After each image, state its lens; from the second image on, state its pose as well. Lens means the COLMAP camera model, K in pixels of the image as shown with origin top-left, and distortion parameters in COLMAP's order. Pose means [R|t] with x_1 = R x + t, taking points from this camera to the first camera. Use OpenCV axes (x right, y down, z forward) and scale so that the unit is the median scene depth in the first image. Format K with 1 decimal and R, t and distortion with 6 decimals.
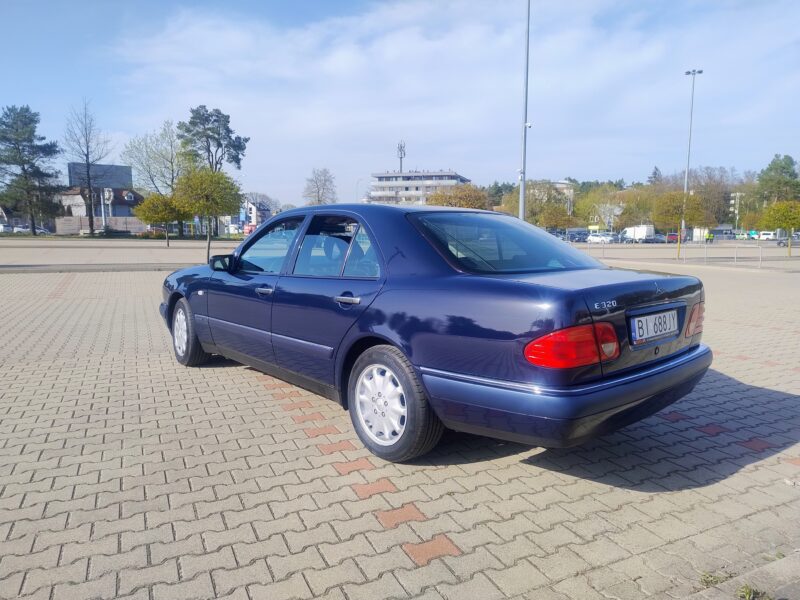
lens RADIAL K [[534.7, 0, 402.0], [0, 534.7, 295.3], [0, 0, 1]] dist [0.053768, -0.058683]
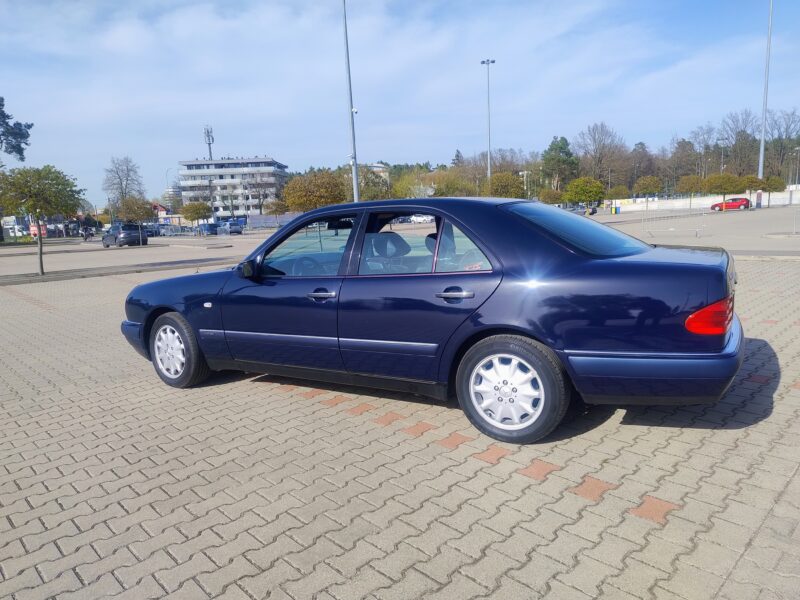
lens RADIAL K [[534.7, 0, 402.0], [0, 534.7, 295.3], [0, 0, 1]] dist [0.053768, -0.058683]
pose [[0.950909, -0.098751, 0.293291, -0.525121], [0.091318, 0.995059, 0.038965, -0.041576], [-0.295690, -0.010270, 0.955229, 0.069806]]
